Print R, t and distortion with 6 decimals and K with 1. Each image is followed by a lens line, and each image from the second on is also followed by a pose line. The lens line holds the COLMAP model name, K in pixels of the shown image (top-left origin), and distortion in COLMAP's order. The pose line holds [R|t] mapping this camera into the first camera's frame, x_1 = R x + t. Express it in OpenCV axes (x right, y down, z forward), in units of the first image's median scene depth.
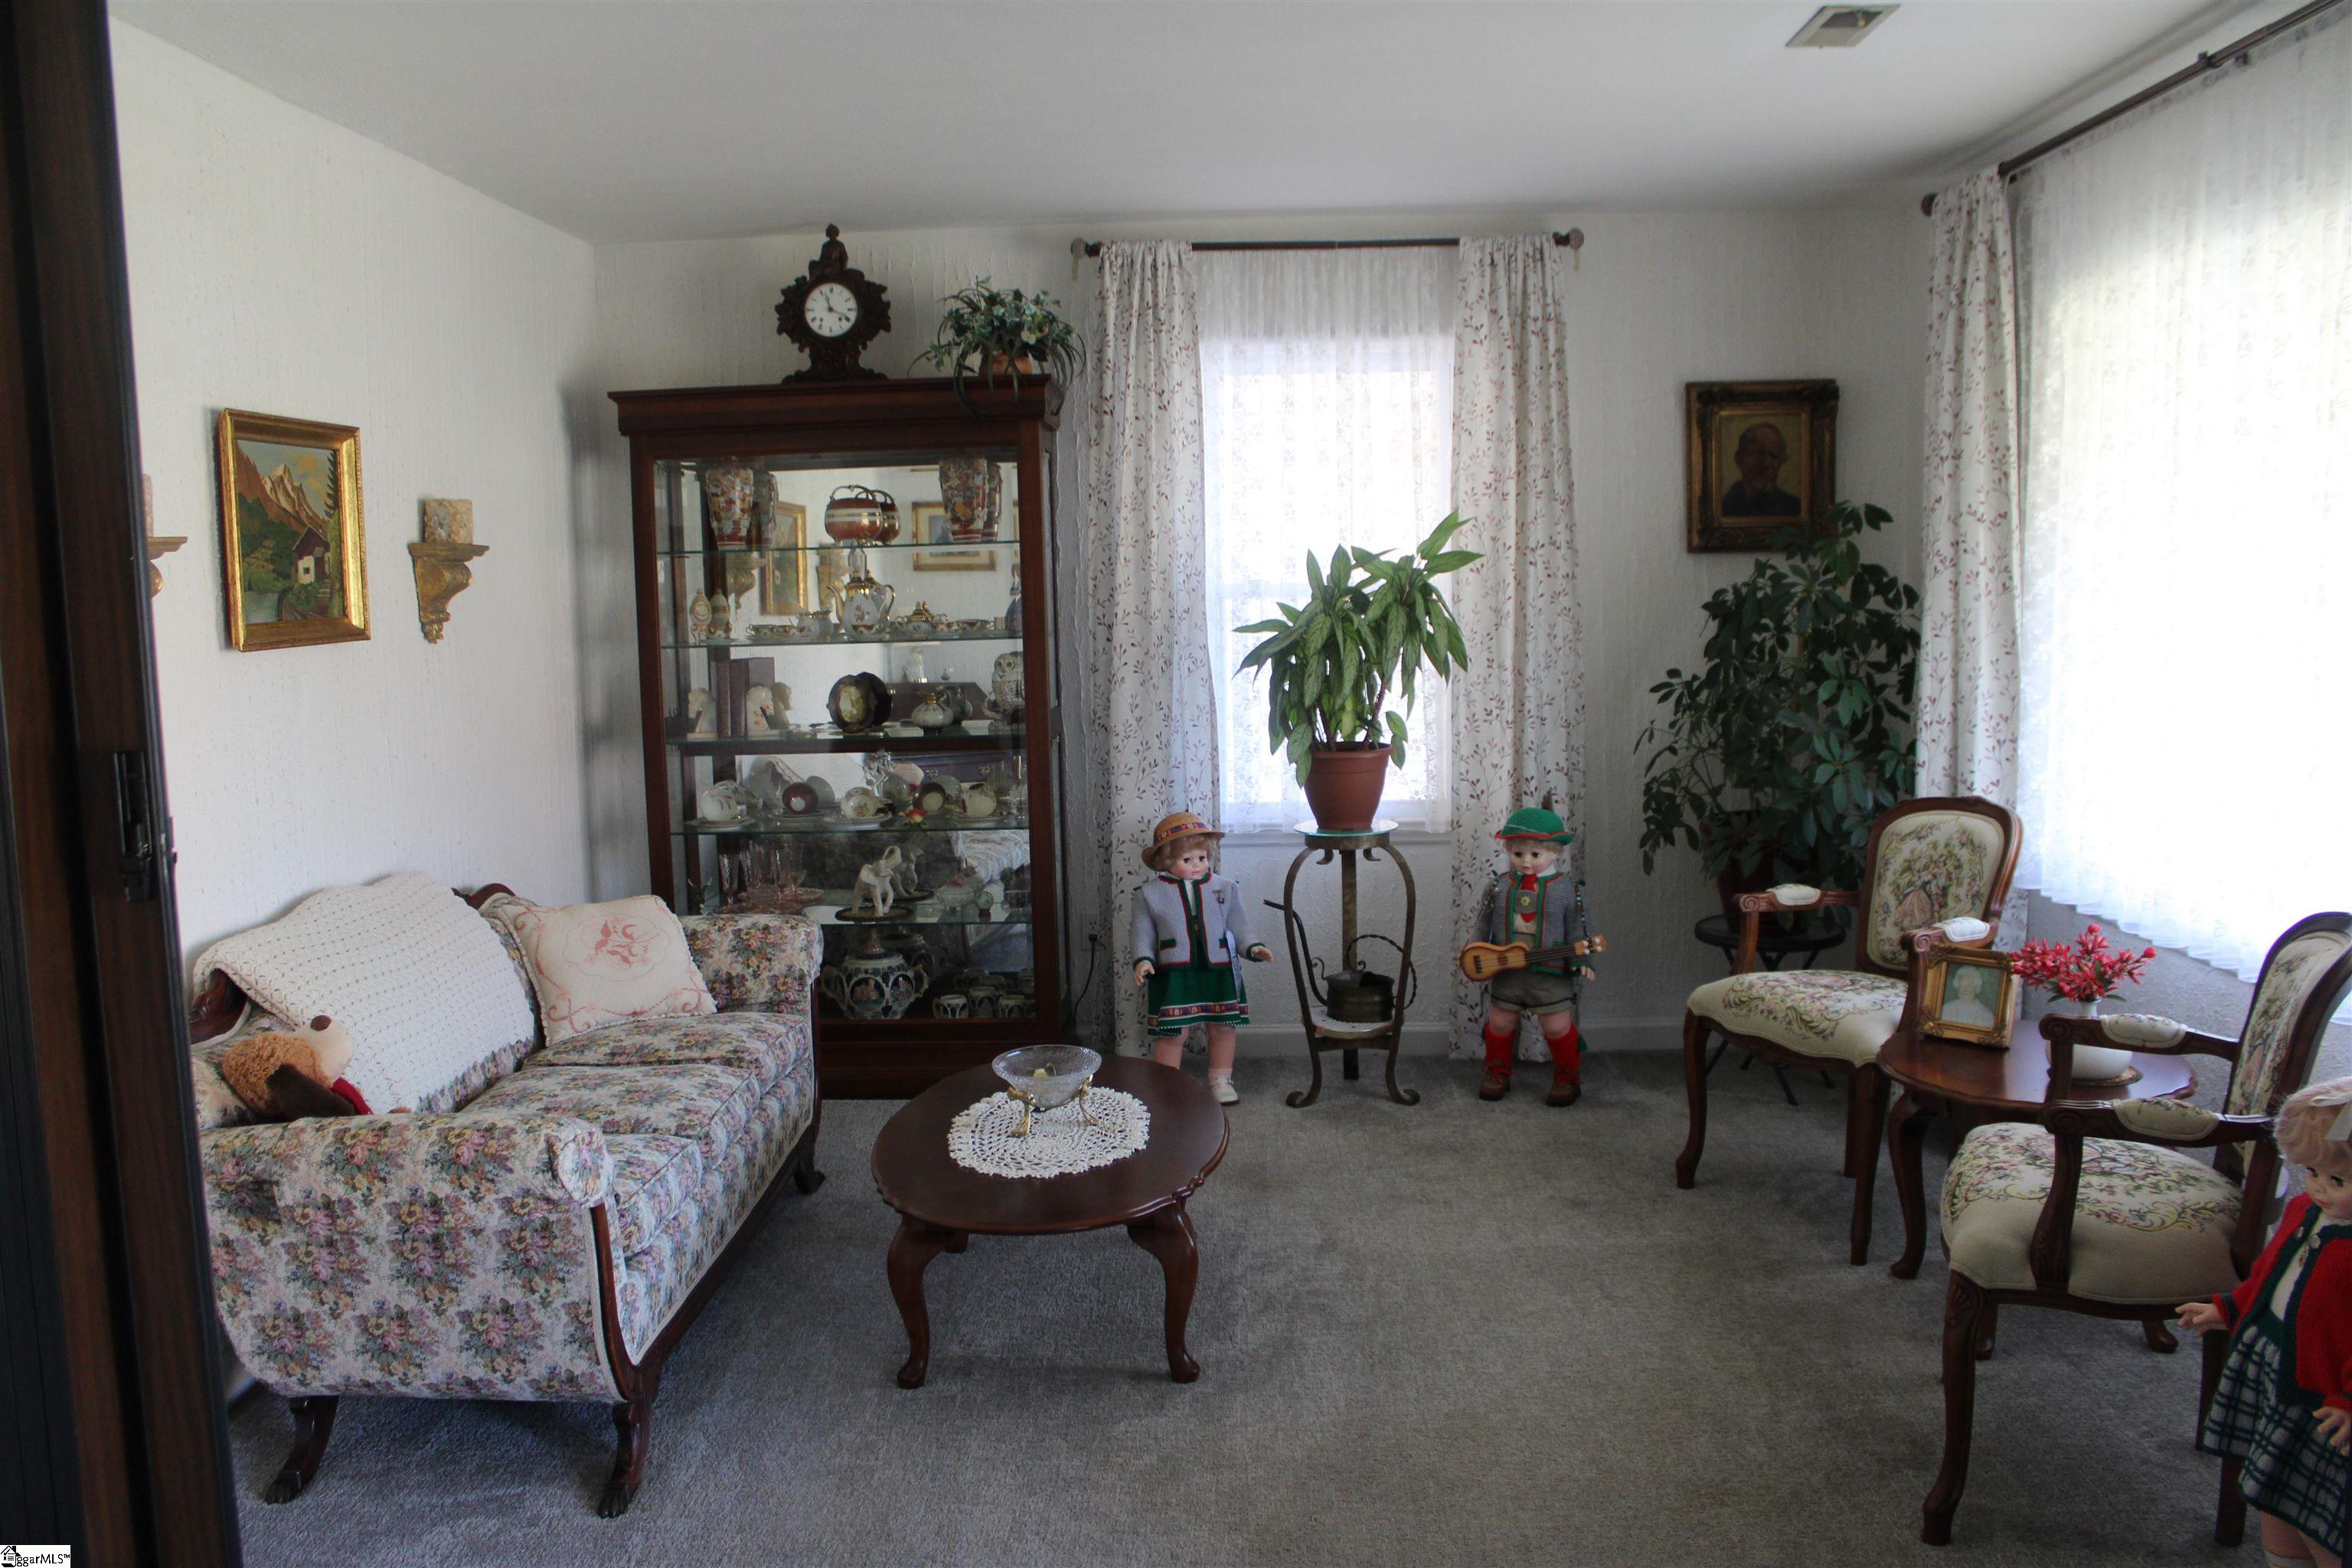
lens RADIAL K [[1945.3, 0, 1193.0], [0, 1945.3, 780.2], [0, 0, 1]] dist [-0.165073, 0.149221]
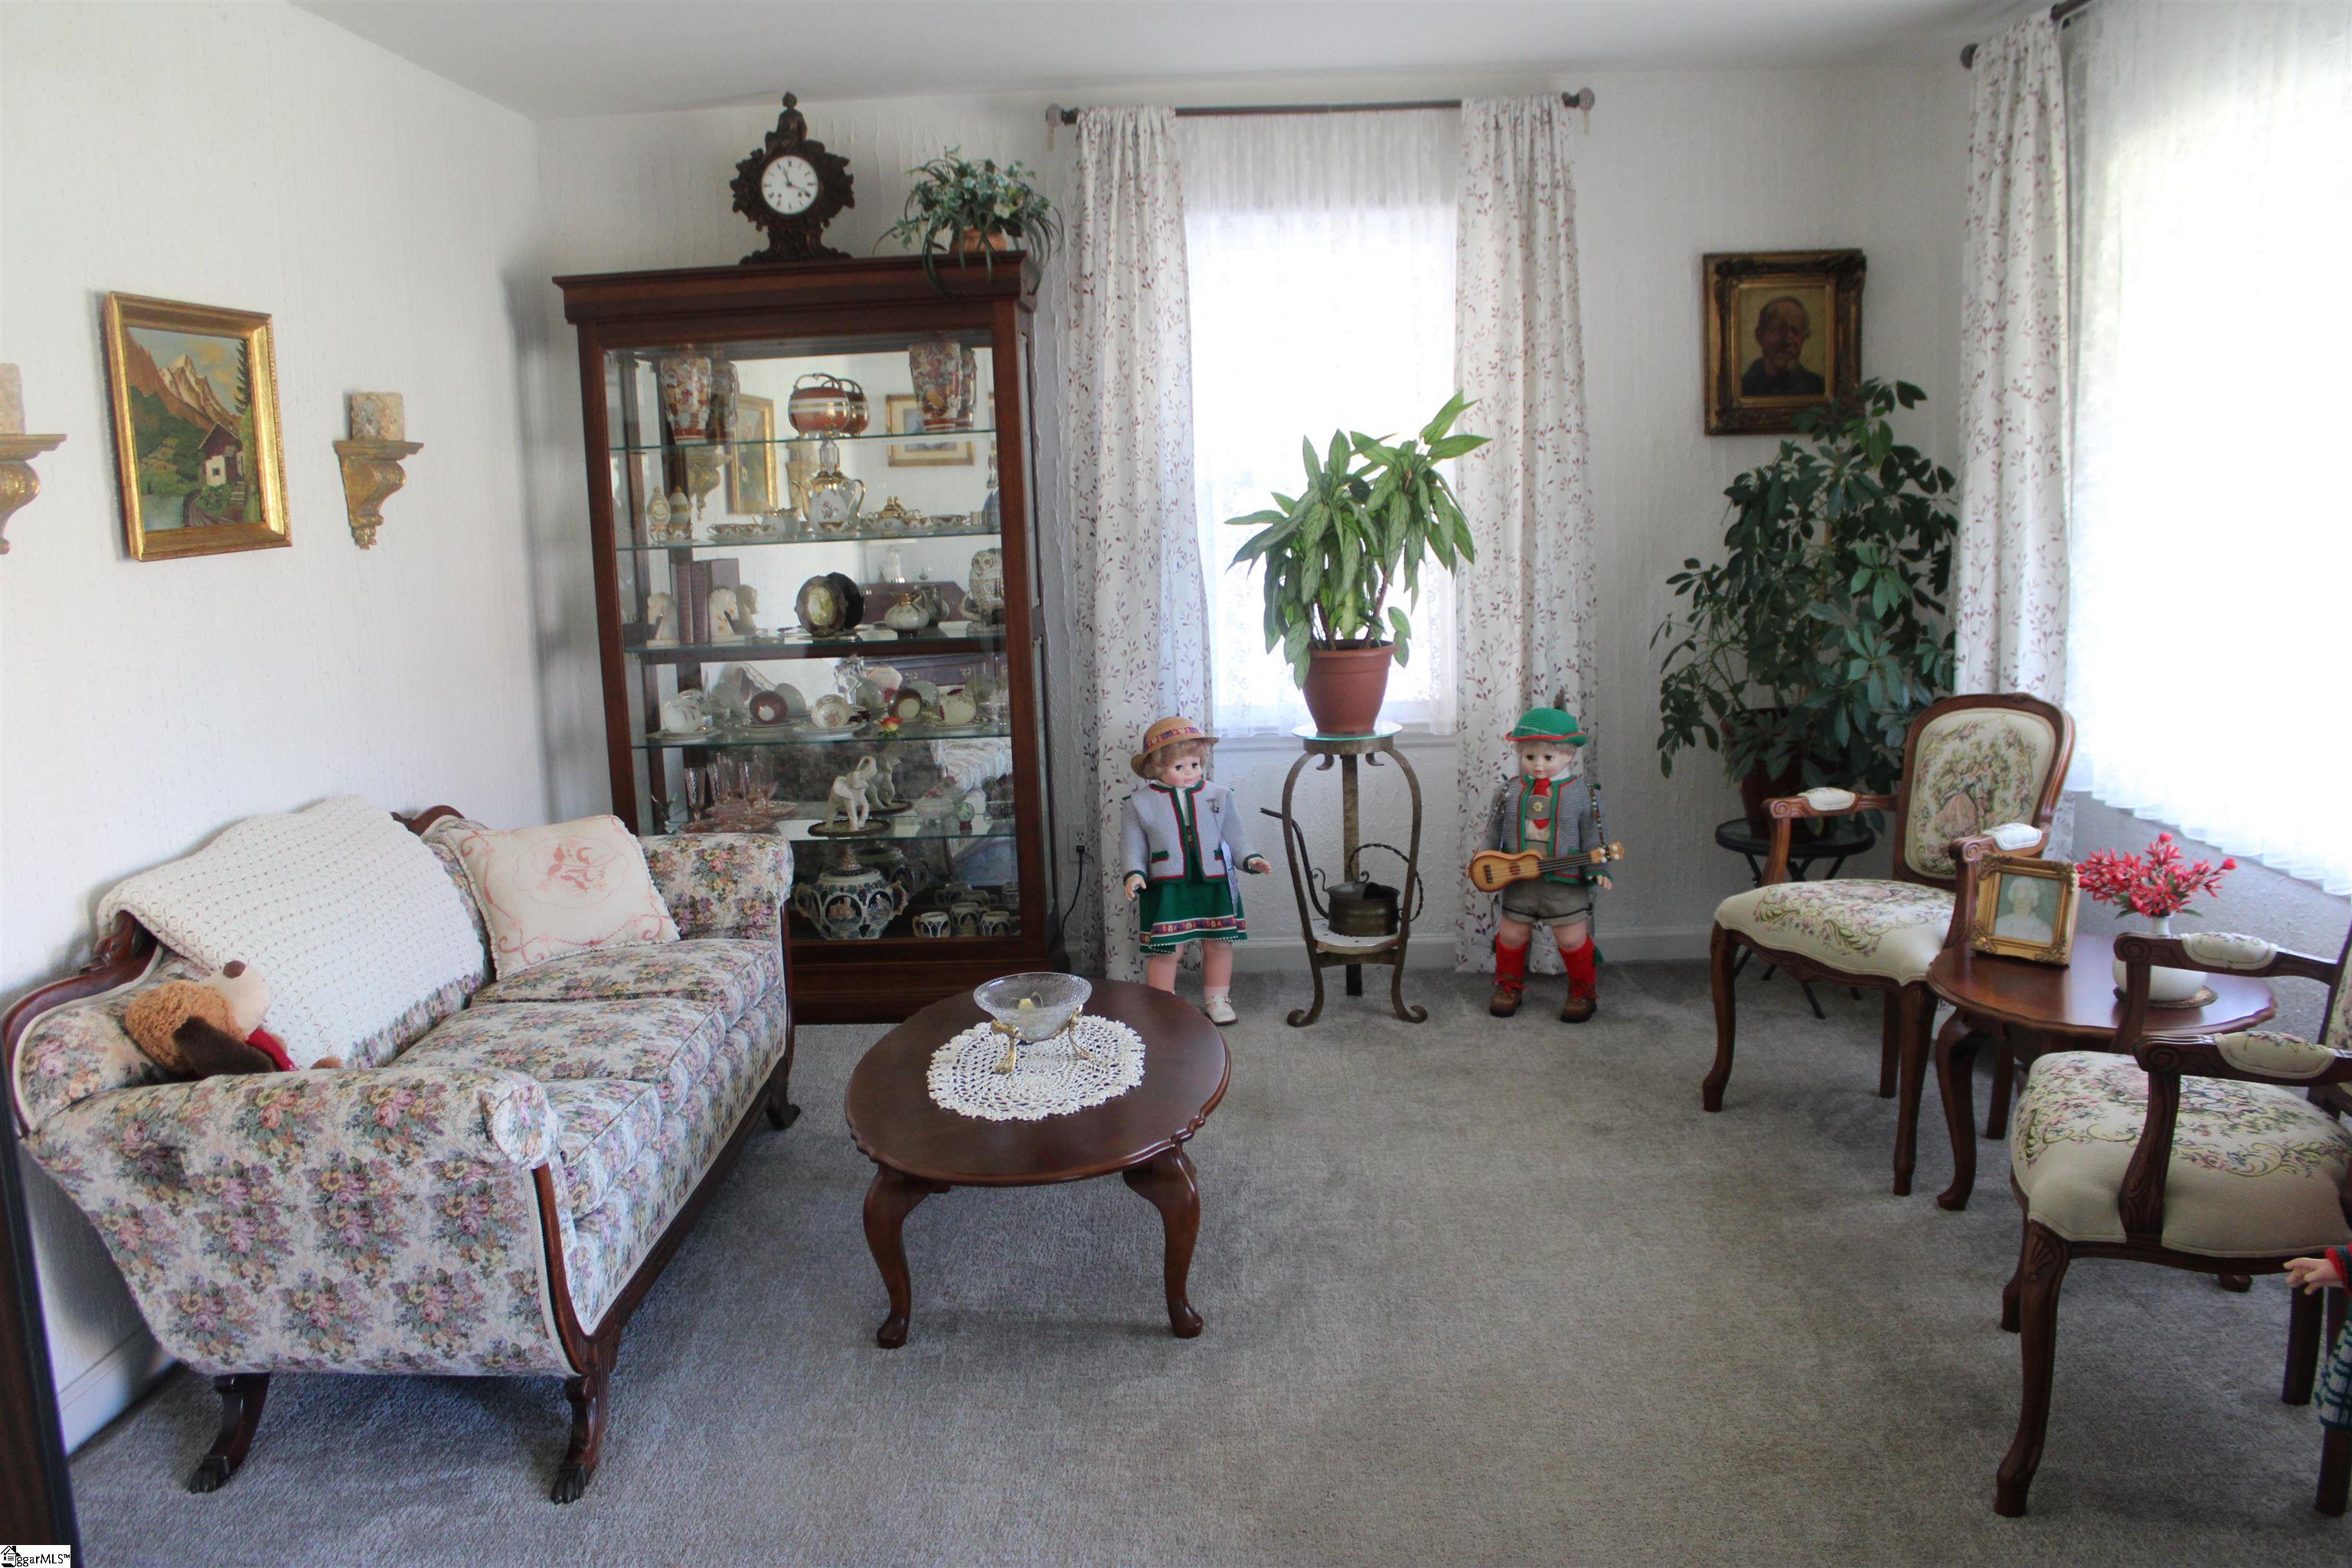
lens RADIAL K [[1945.3, 0, 1192.6], [0, 1945.3, 778.7], [0, 0, 1]] dist [-0.165073, 0.149221]
pose [[0.999891, -0.013195, 0.006641, -0.002741], [0.012827, 0.998529, 0.052684, -0.003036], [-0.007326, -0.052593, 0.998589, 0.057871]]
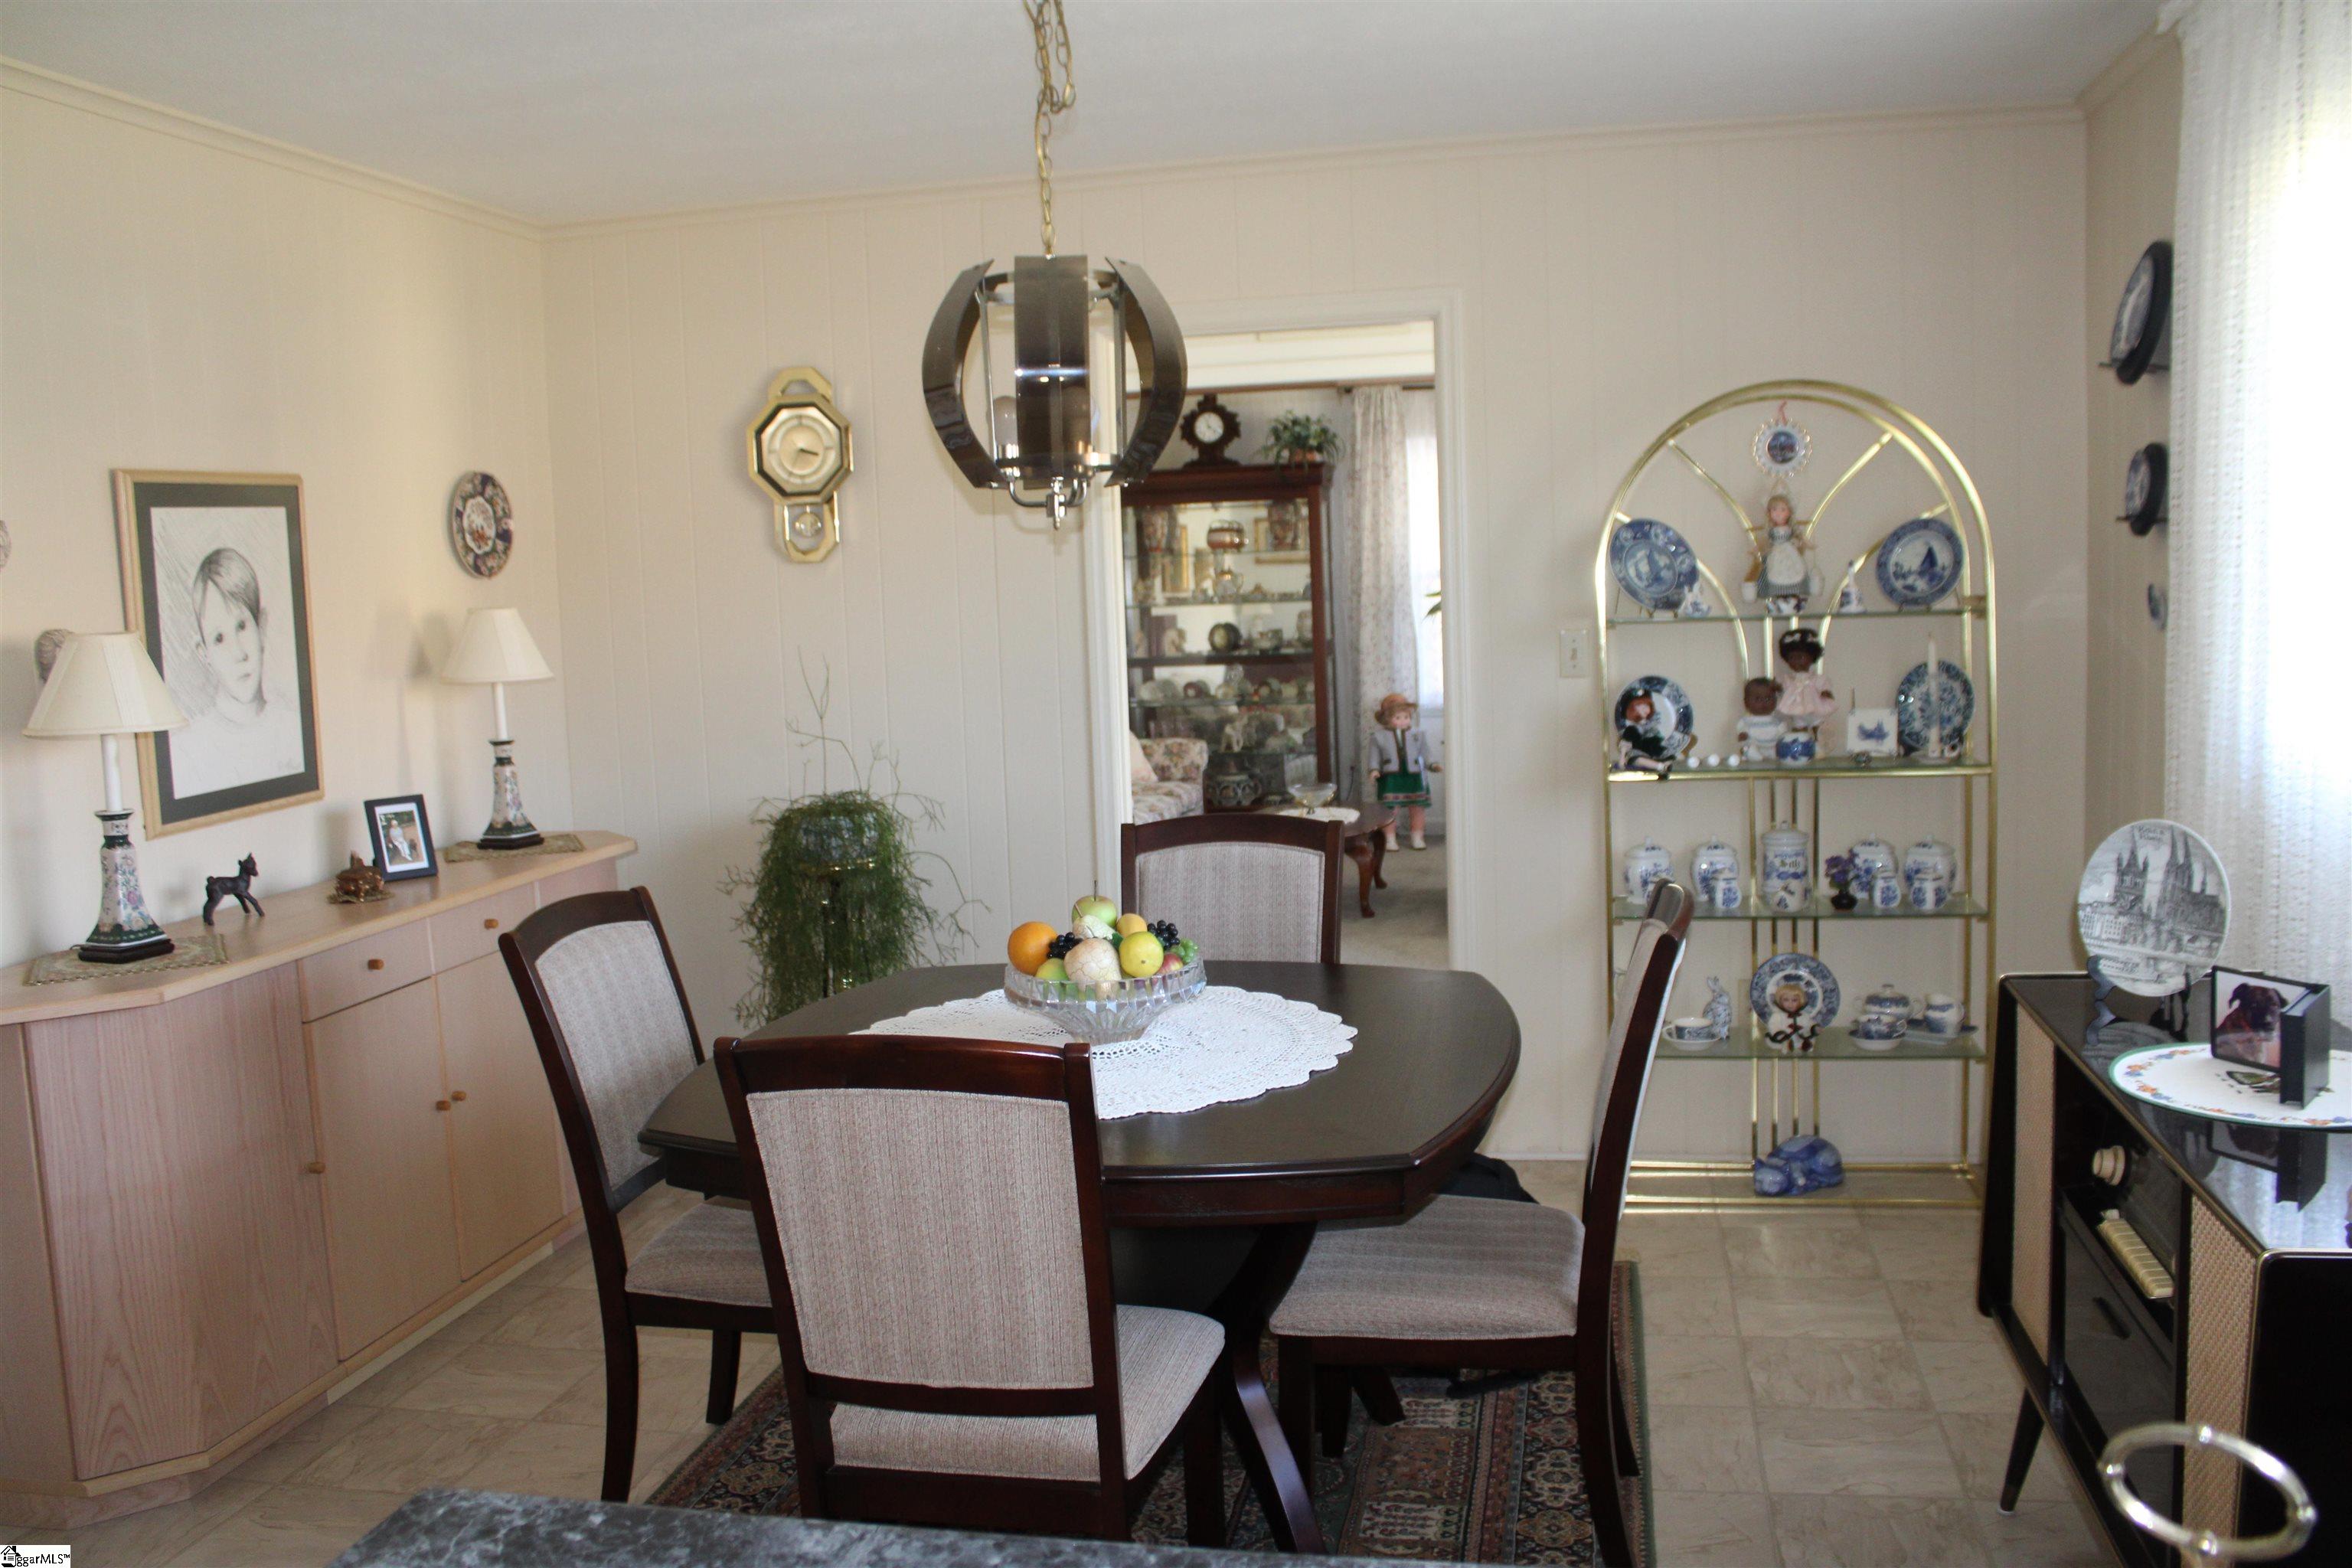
lens RADIAL K [[1945.3, 0, 1191.4], [0, 1945.3, 779.8], [0, 0, 1]] dist [-0.165073, 0.149221]
pose [[0.985064, 0.003186, -0.172157, 0.124778], [-0.002379, 0.999985, 0.004894, 0.092924], [0.172170, -0.004412, 0.985057, -0.891725]]
